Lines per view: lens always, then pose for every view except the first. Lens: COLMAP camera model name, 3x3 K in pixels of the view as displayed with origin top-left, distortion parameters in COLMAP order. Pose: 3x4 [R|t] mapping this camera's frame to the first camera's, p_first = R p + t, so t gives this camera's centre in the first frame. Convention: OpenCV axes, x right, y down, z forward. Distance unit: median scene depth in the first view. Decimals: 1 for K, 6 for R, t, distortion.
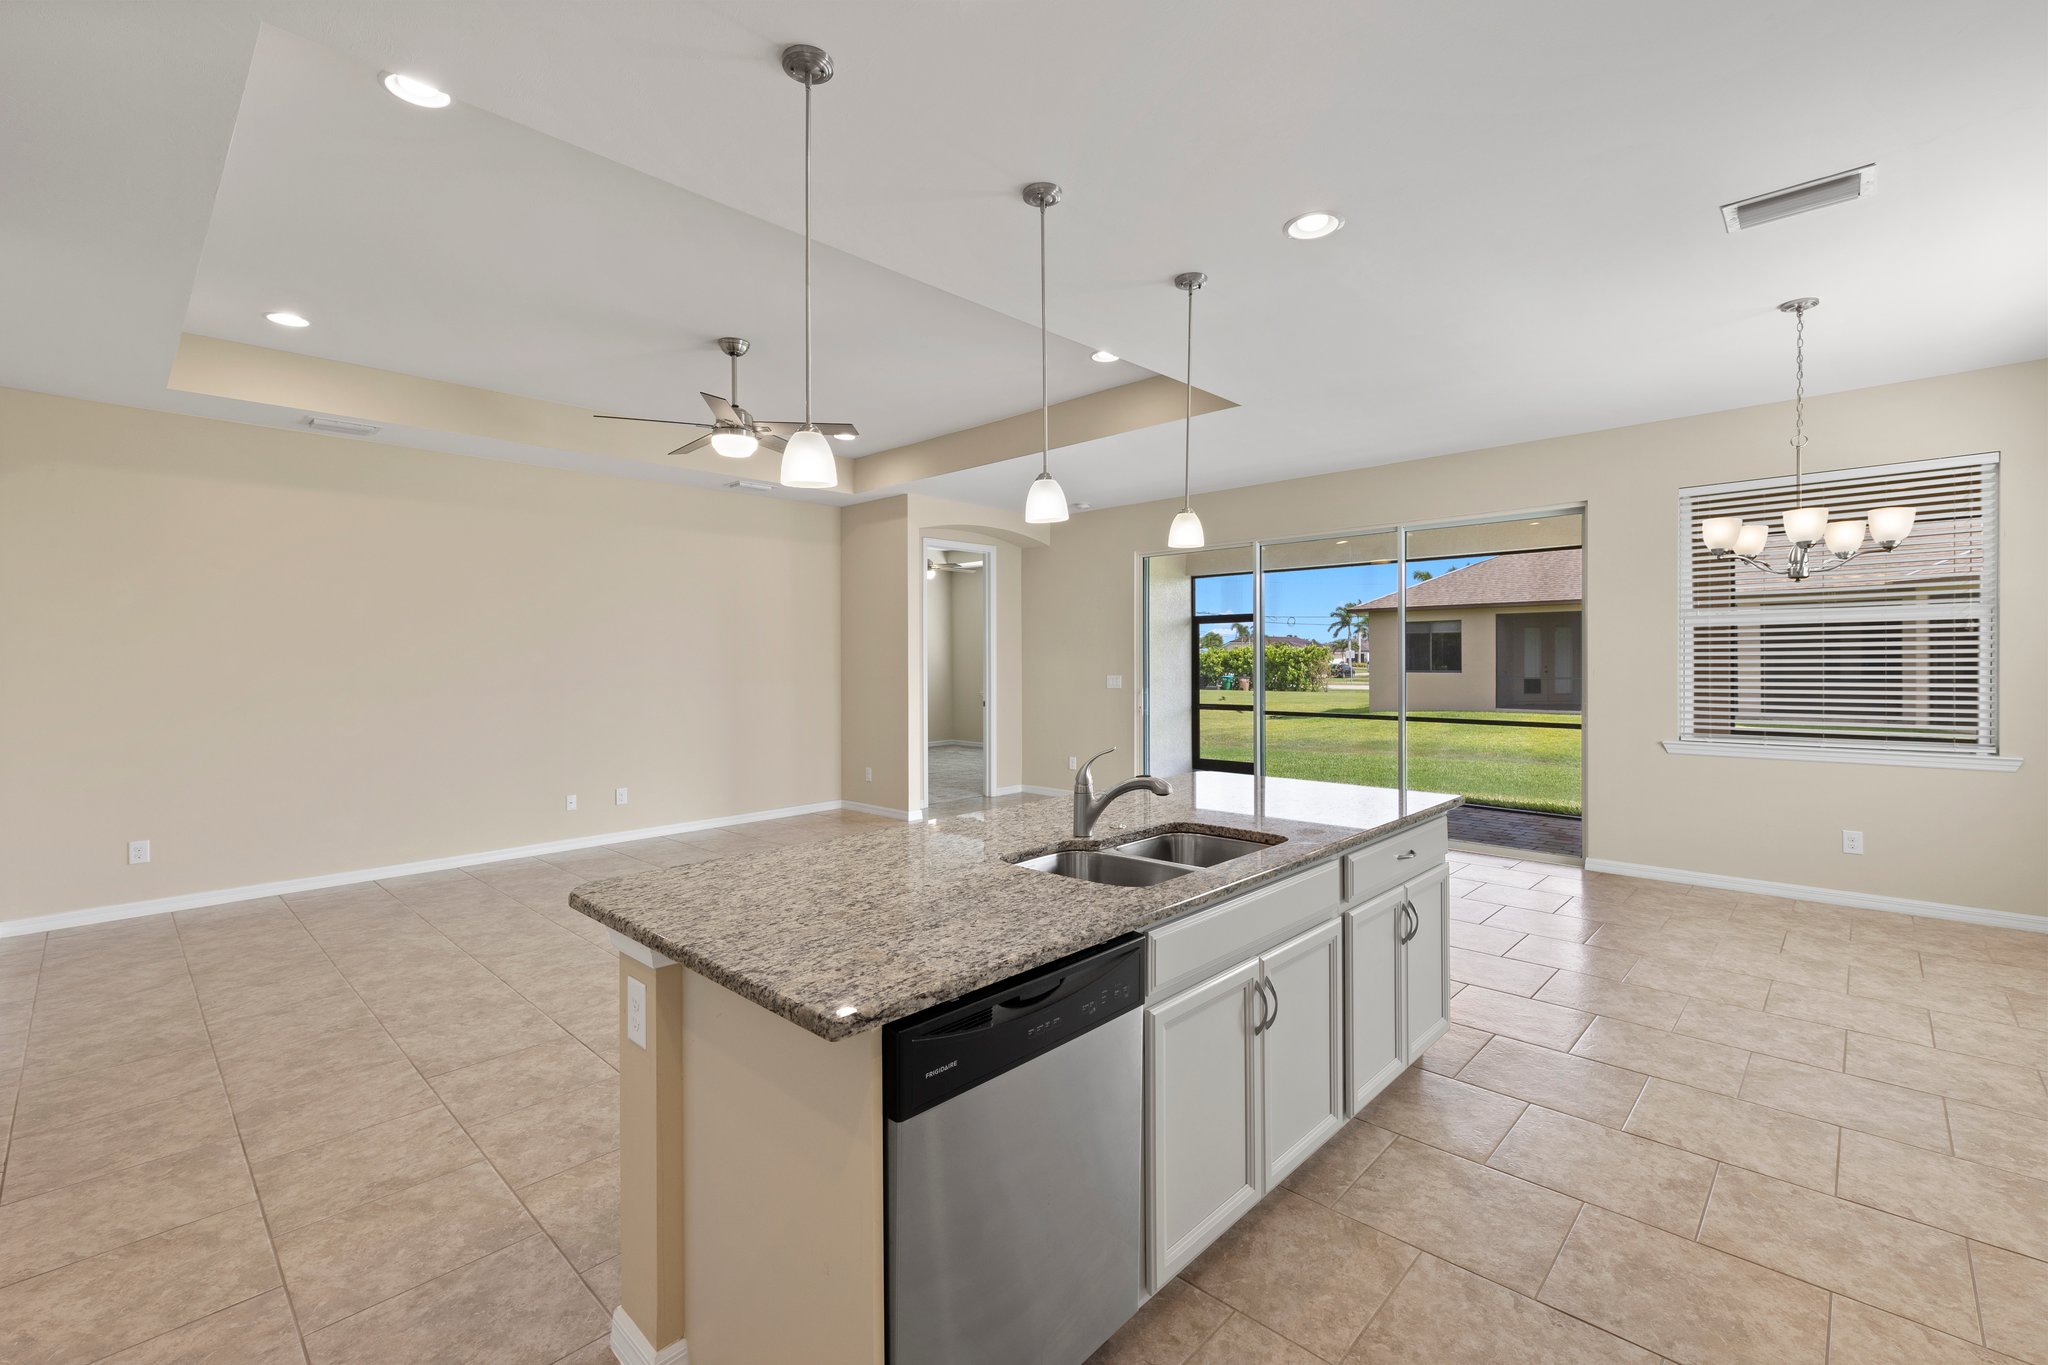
lens RADIAL K [[882.3, 0, 1036.9], [0, 882.3, 667.0], [0, 0, 1]] dist [0.004046, 0.000010]
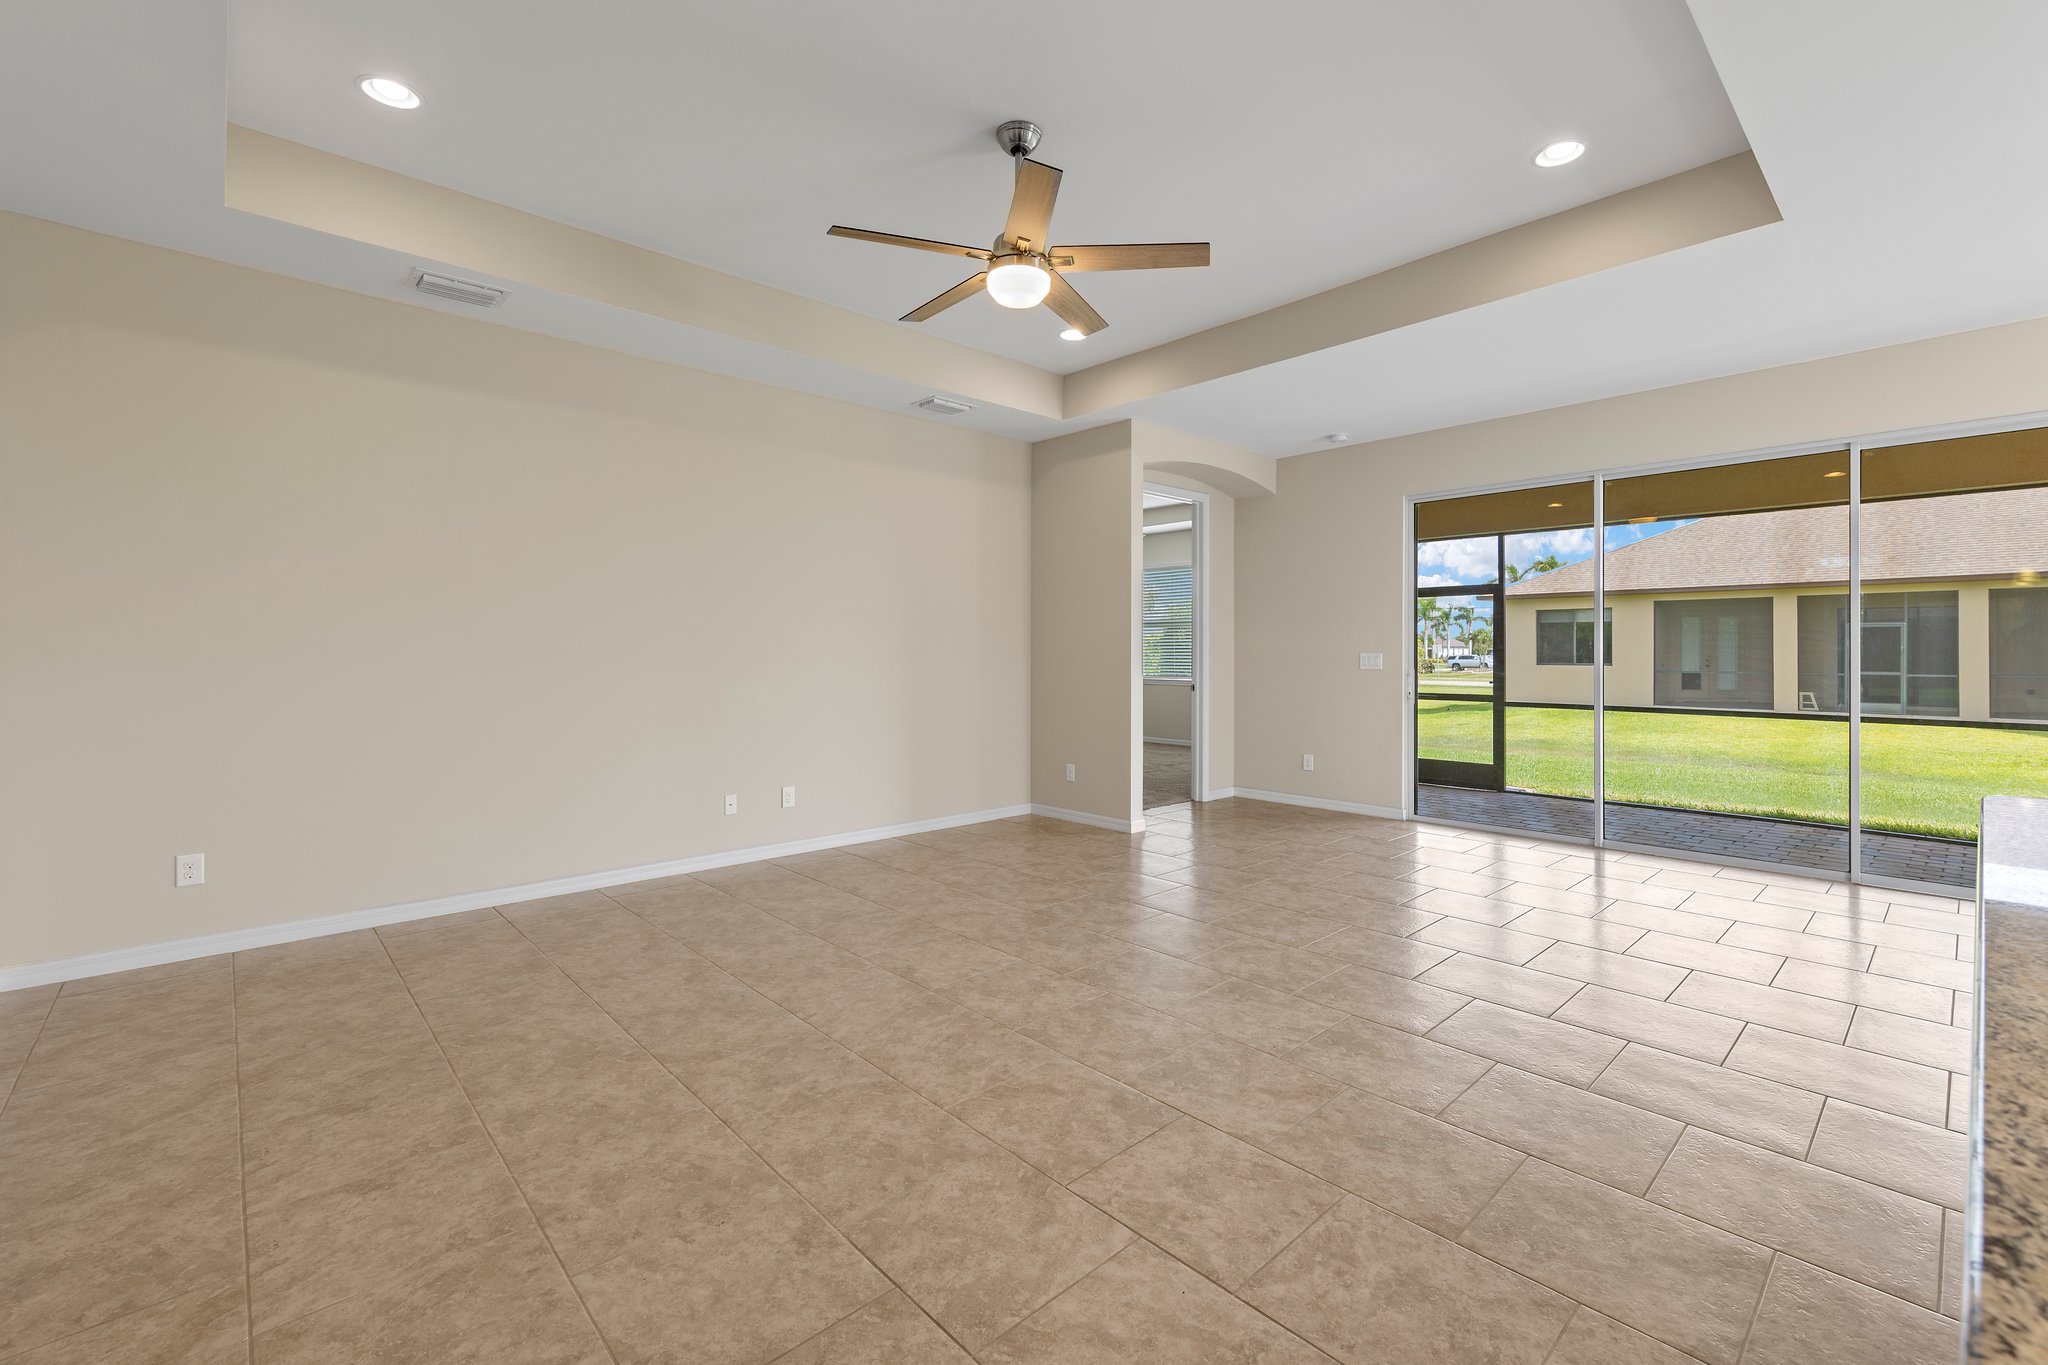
lens RADIAL K [[882.3, 0, 1038.2], [0, 882.3, 663.1], [0, 0, 1]] dist [0.004046, 0.000010]
pose [[0.997669, 0.008894, -0.067656, -0.283631], [-0.008642, 0.999955, 0.004013, 0.032318], [0.067688, -0.003419, 0.997701, 0.335786]]
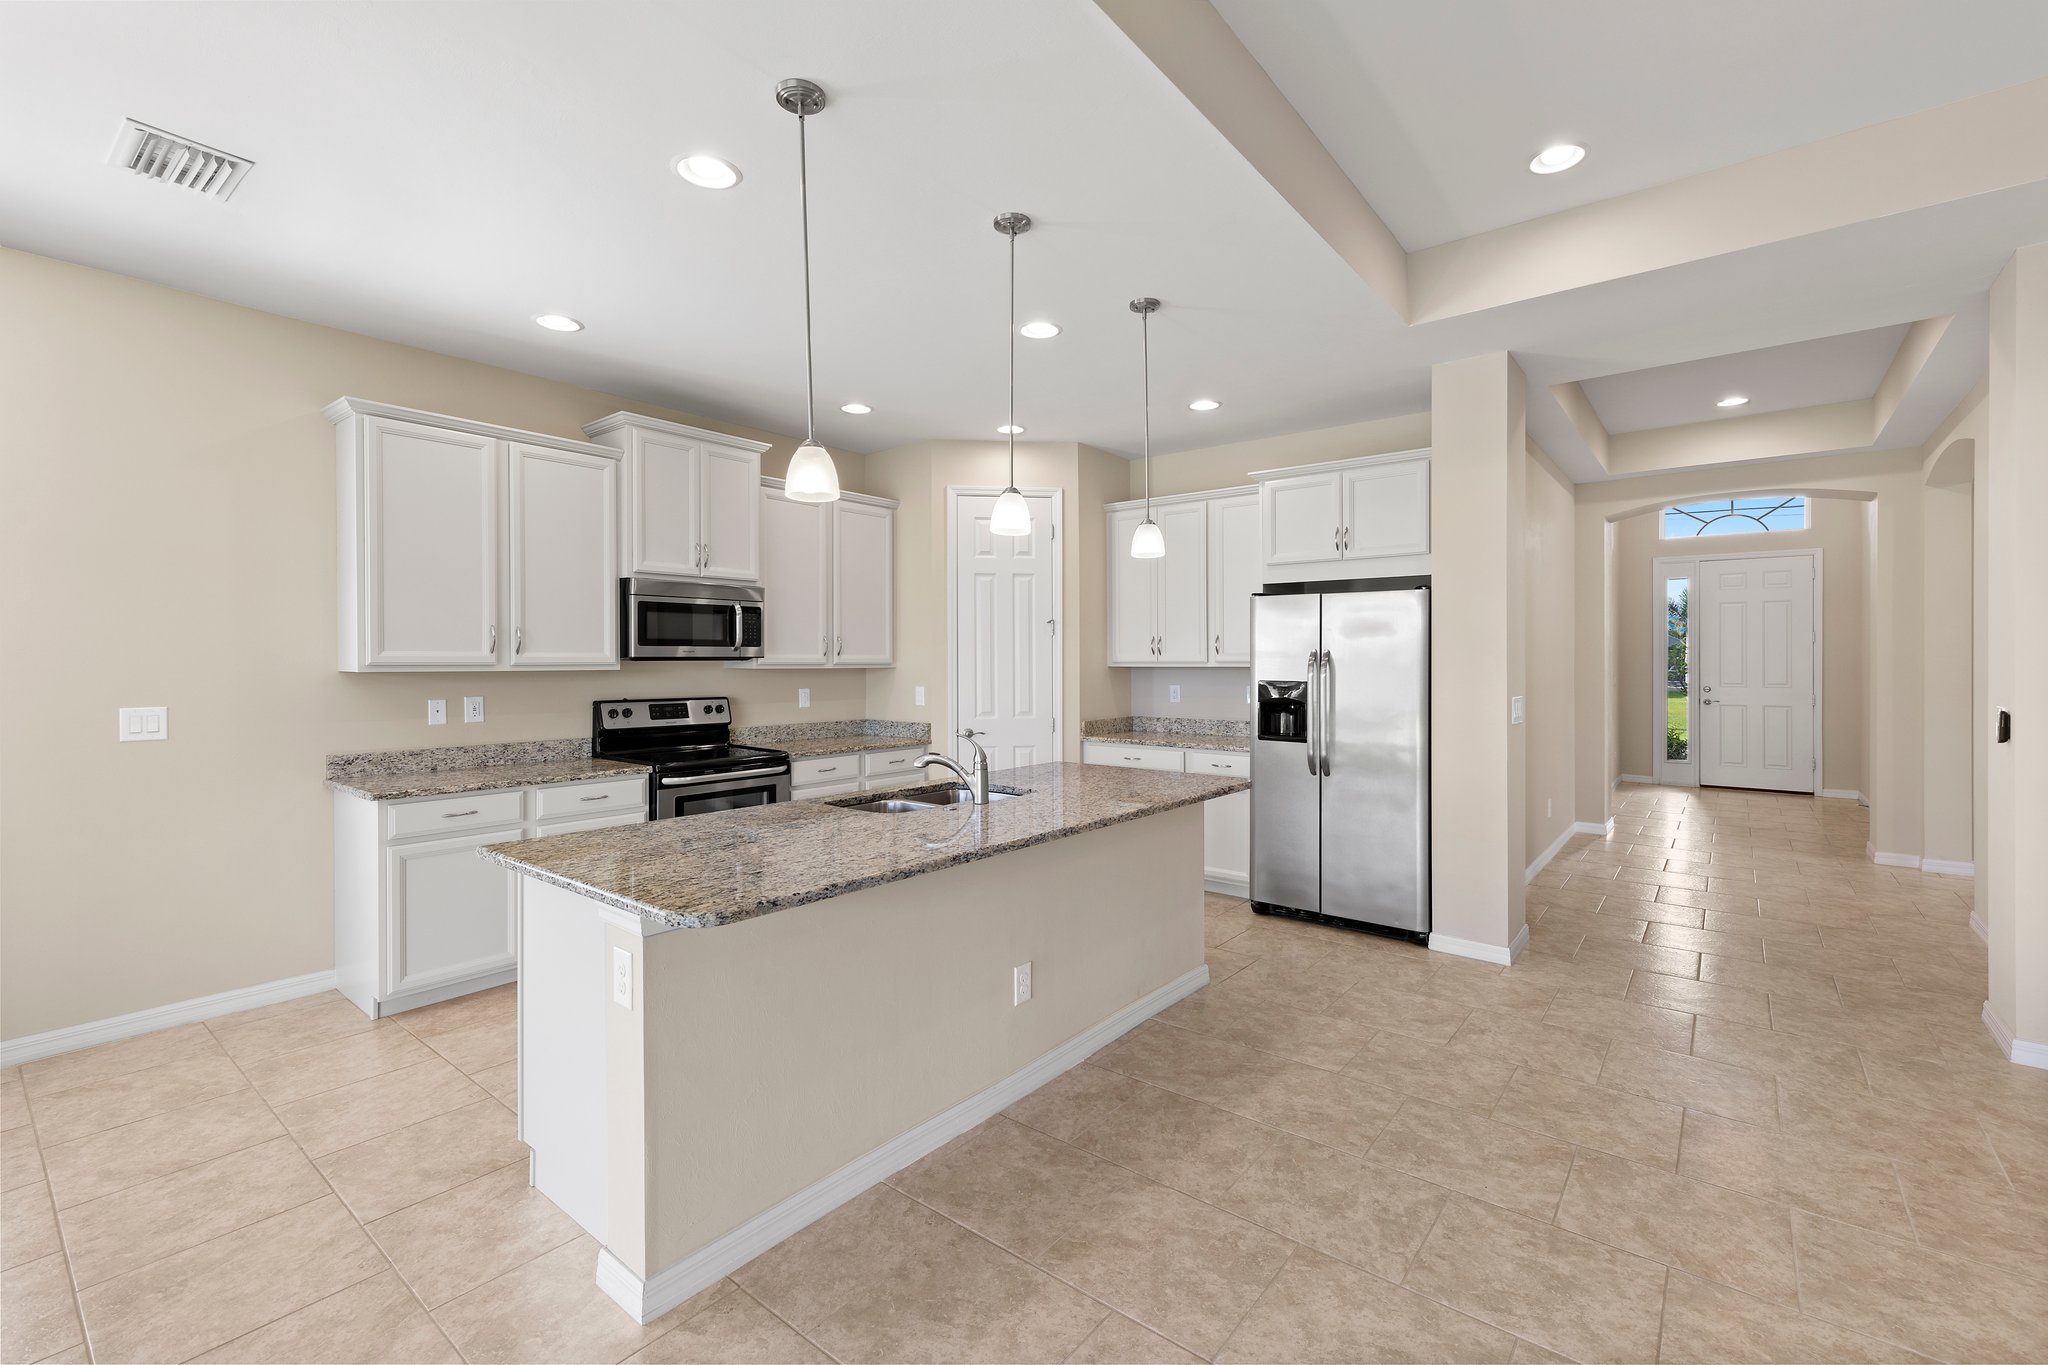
lens RADIAL K [[882.3, 0, 1026.6], [0, 882.3, 669.2], [0, 0, 1]] dist [0.004046, 0.000010]
pose [[-0.997518, 0.010205, -0.069664, 0.037414], [0.008789, 0.999749, 0.020613, -0.013353], [0.069857, 0.019950, -0.997358, 1.157114]]
